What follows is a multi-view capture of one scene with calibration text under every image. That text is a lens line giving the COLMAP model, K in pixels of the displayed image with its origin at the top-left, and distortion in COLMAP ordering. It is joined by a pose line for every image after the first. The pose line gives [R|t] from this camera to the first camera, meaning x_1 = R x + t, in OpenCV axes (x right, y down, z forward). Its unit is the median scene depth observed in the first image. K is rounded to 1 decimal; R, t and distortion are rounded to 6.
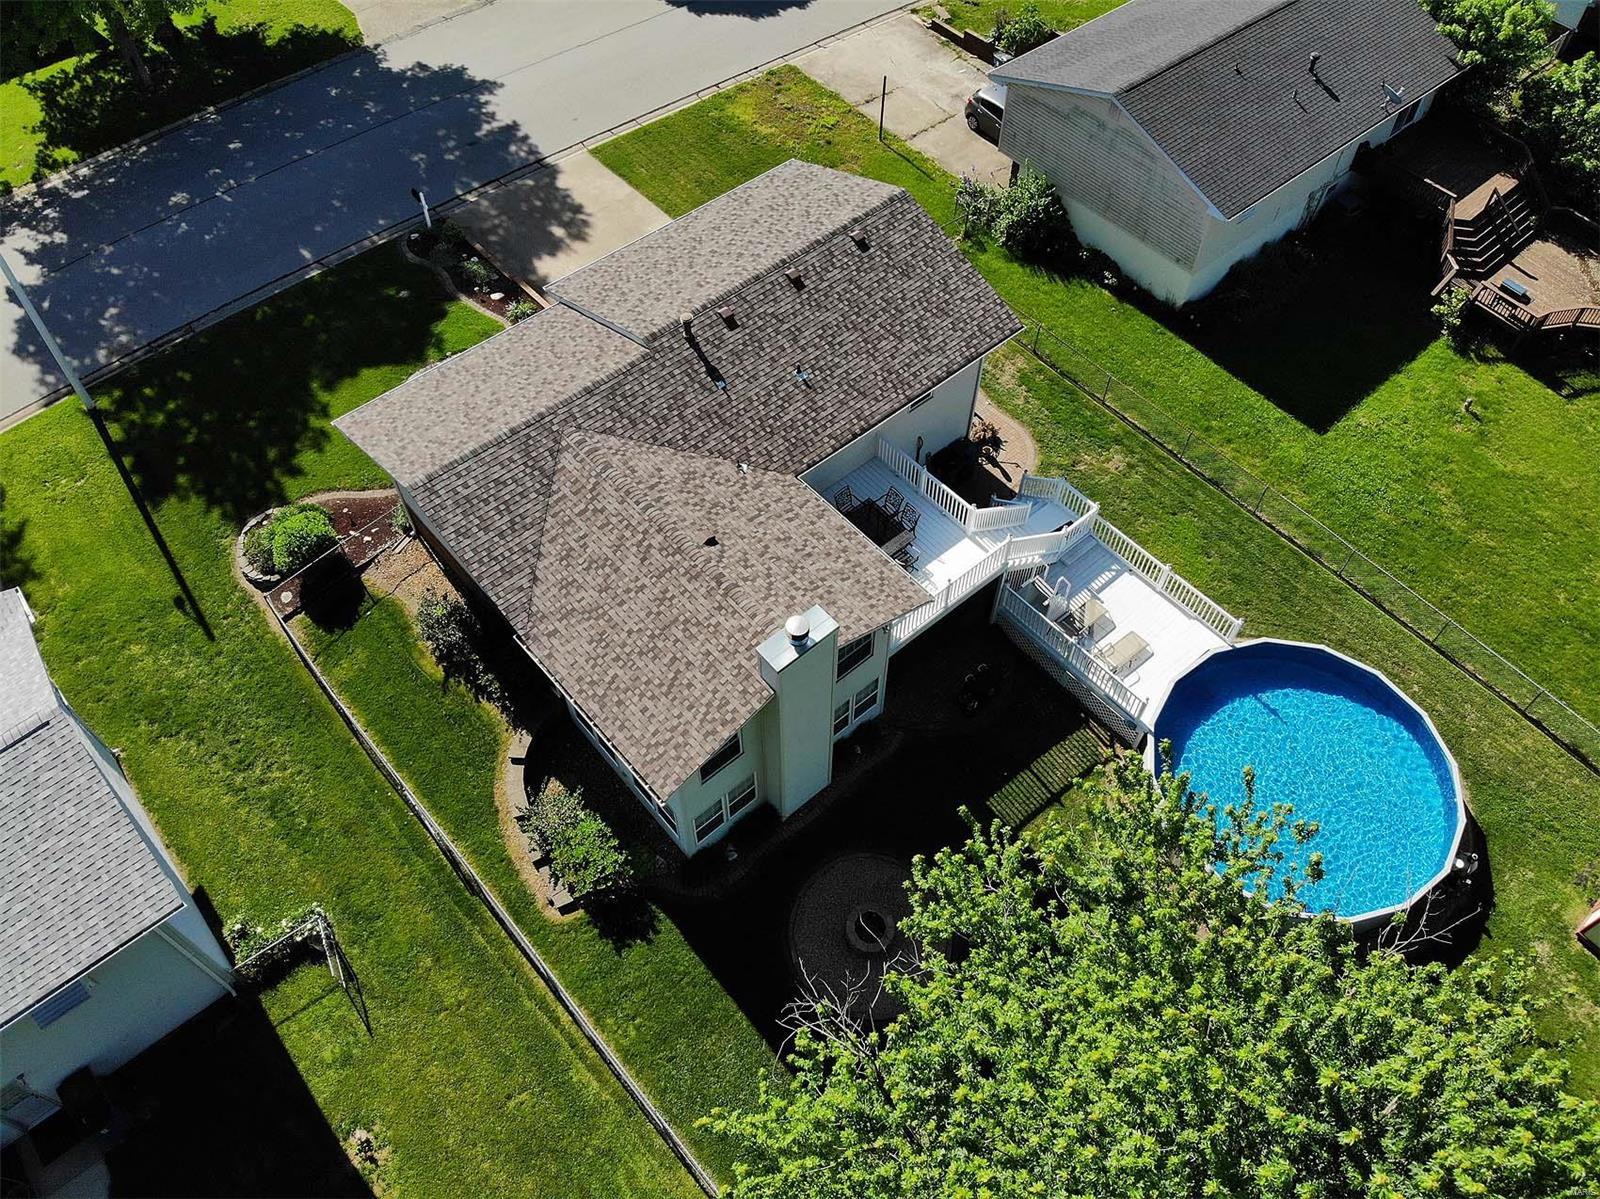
lens RADIAL K [[1197.6, 0, 807.5], [0, 1197.6, 594.5], [0, 0, 1]] dist [0.031997, -0.129499]
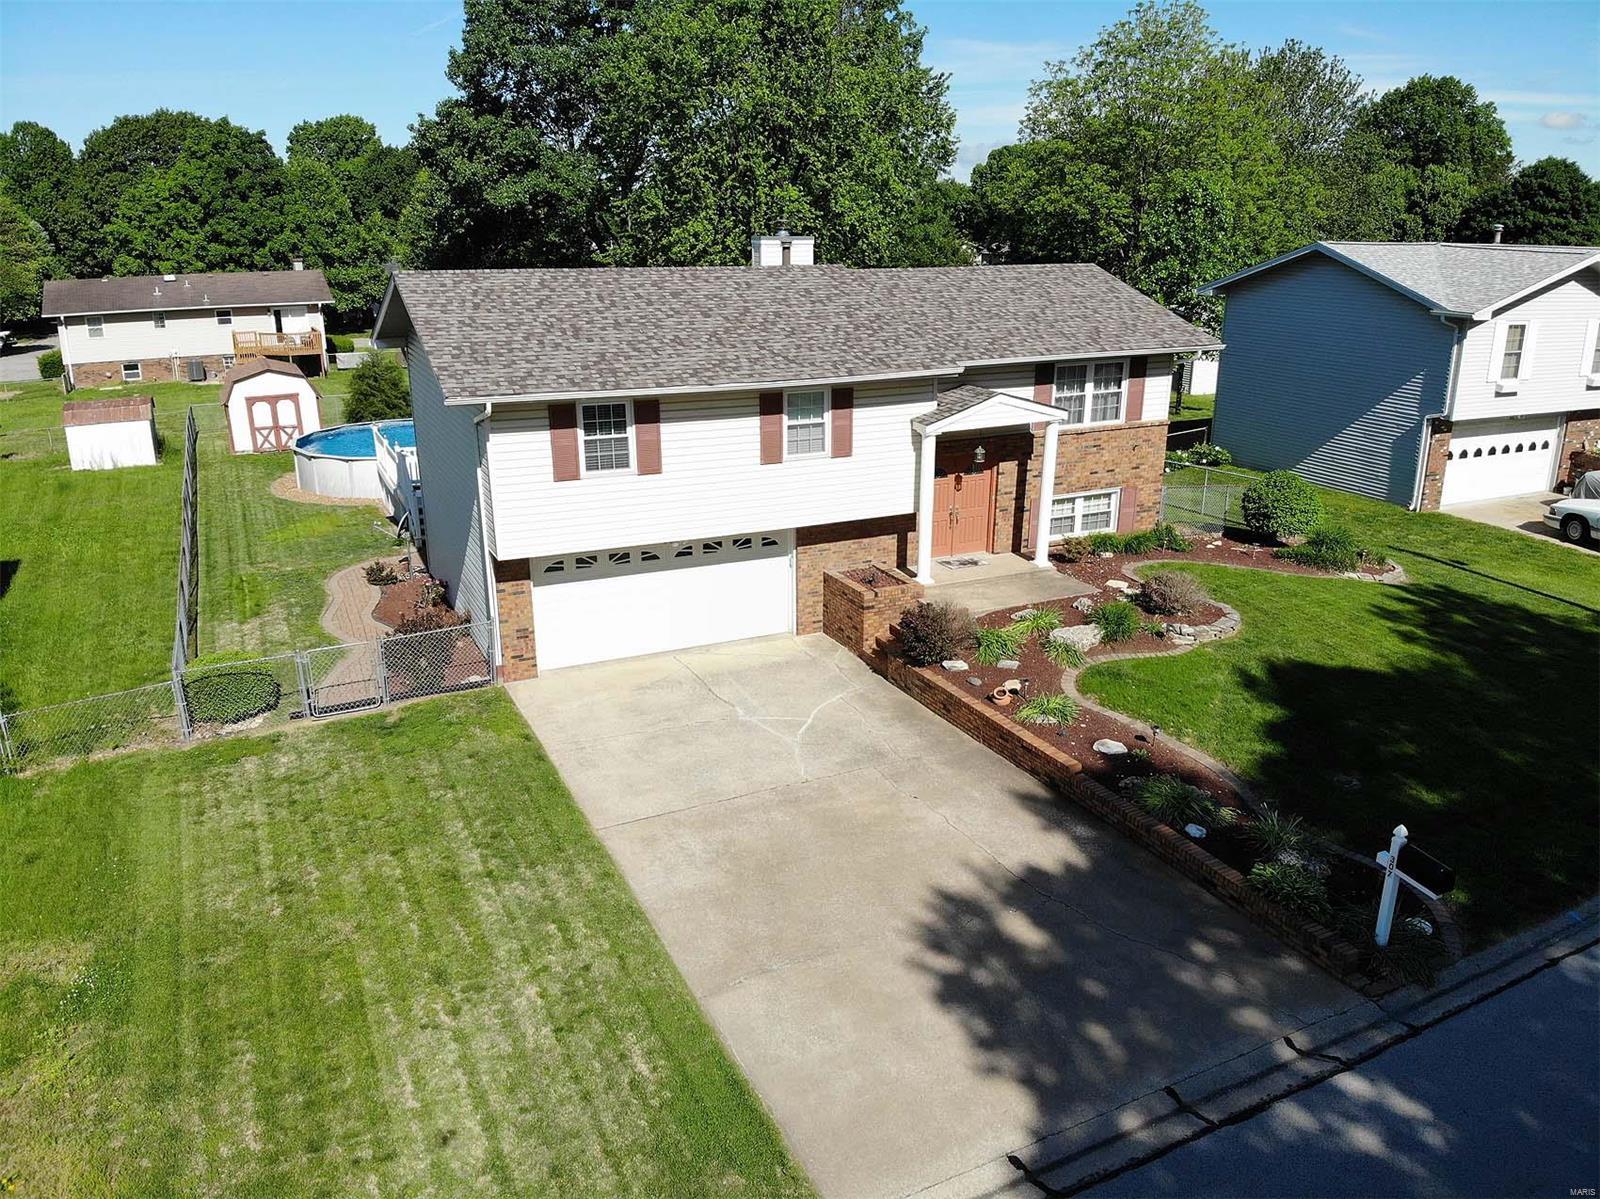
lens RADIAL K [[1197.6, 0, 798.2], [0, 1197.6, 601.0], [0, 0, 1]] dist [0.031997, -0.129499]
pose [[-0.963980, -0.078837, 0.254024, -0.295114], [0.219473, 0.303738, 0.927133, -0.800487], [-0.150249, 0.949488, -0.275494, 1.262230]]
